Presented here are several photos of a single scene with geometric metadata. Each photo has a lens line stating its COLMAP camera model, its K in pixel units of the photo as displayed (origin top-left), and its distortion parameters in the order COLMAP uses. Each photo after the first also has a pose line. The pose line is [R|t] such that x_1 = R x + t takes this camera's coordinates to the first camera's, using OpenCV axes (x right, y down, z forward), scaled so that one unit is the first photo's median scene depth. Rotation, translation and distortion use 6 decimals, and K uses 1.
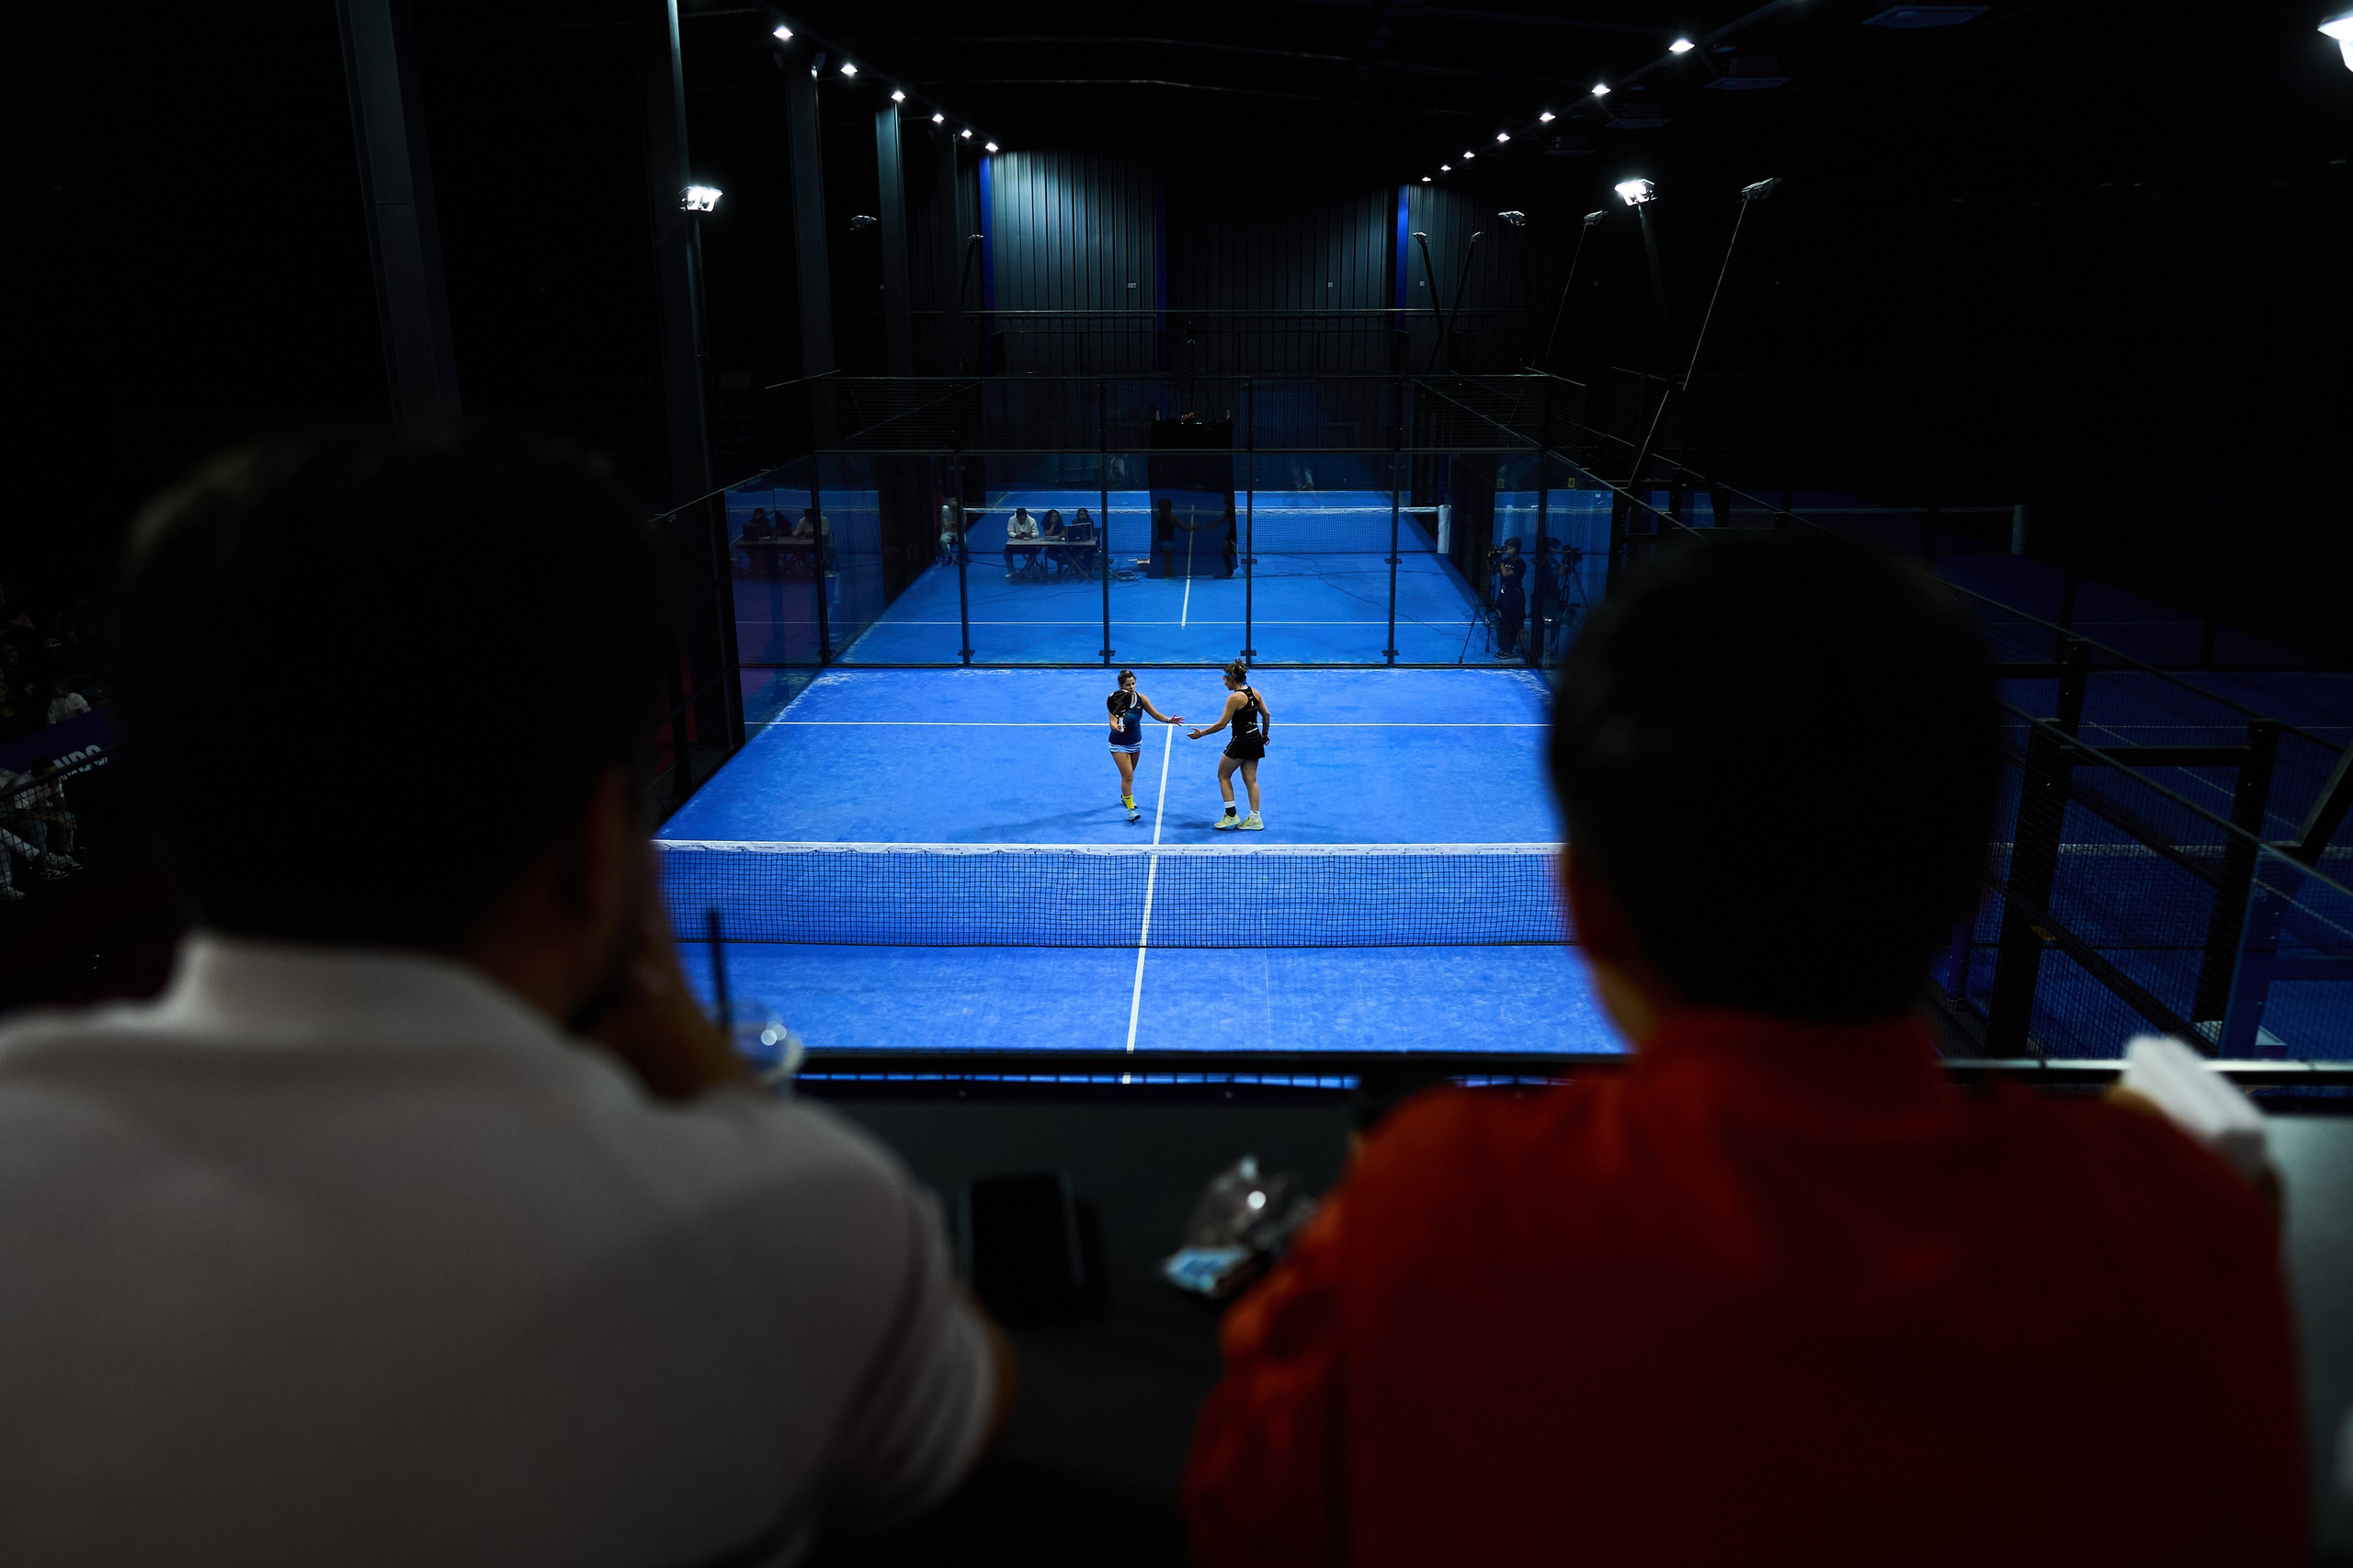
lens RADIAL K [[1612.9, 0, 1176.5], [0, 1612.9, 784.0], [0, 0, 1]] dist [0.000000, -0.000658]
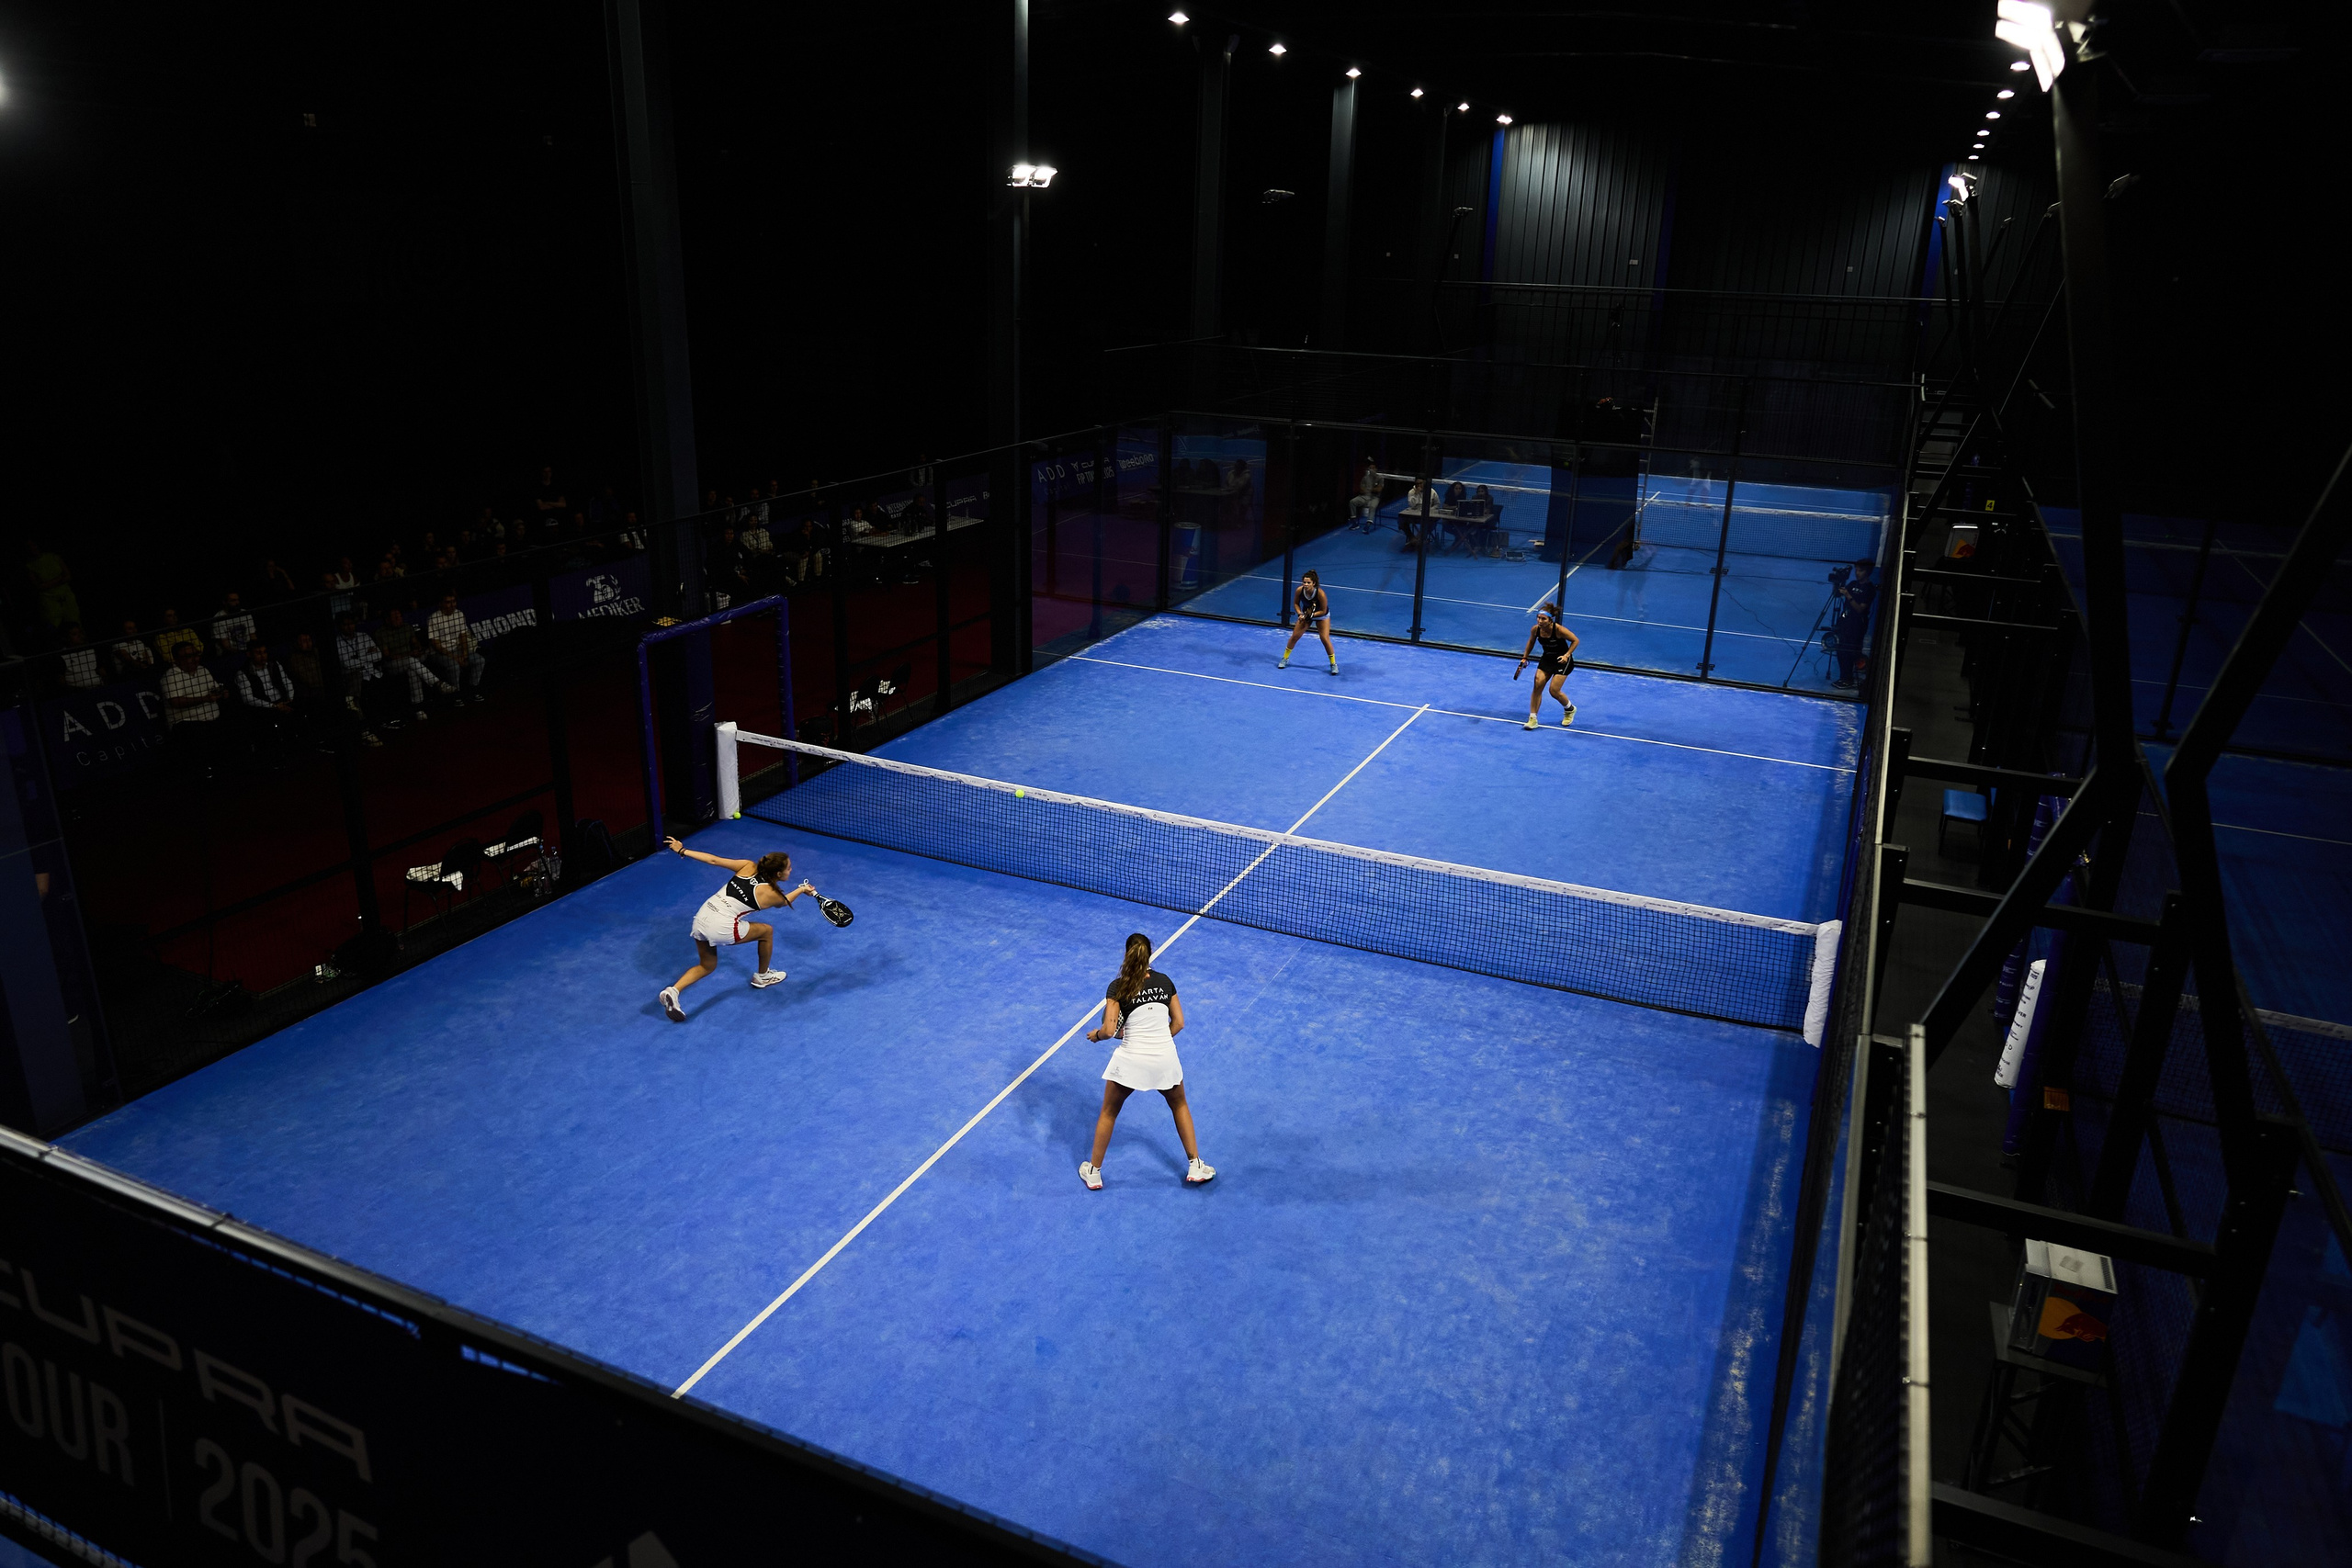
lens RADIAL K [[1539.5, 0, 1175.3], [0, 1539.5, 772.7], [0, 0, 1]] dist [0.000608, 0.001251]
pose [[0.922237, 0.154327, -0.354488, 0.180311], [-0.143691, 0.988019, 0.056311, -0.026313], [0.358931, -0.000996, 0.933364, 0.041988]]
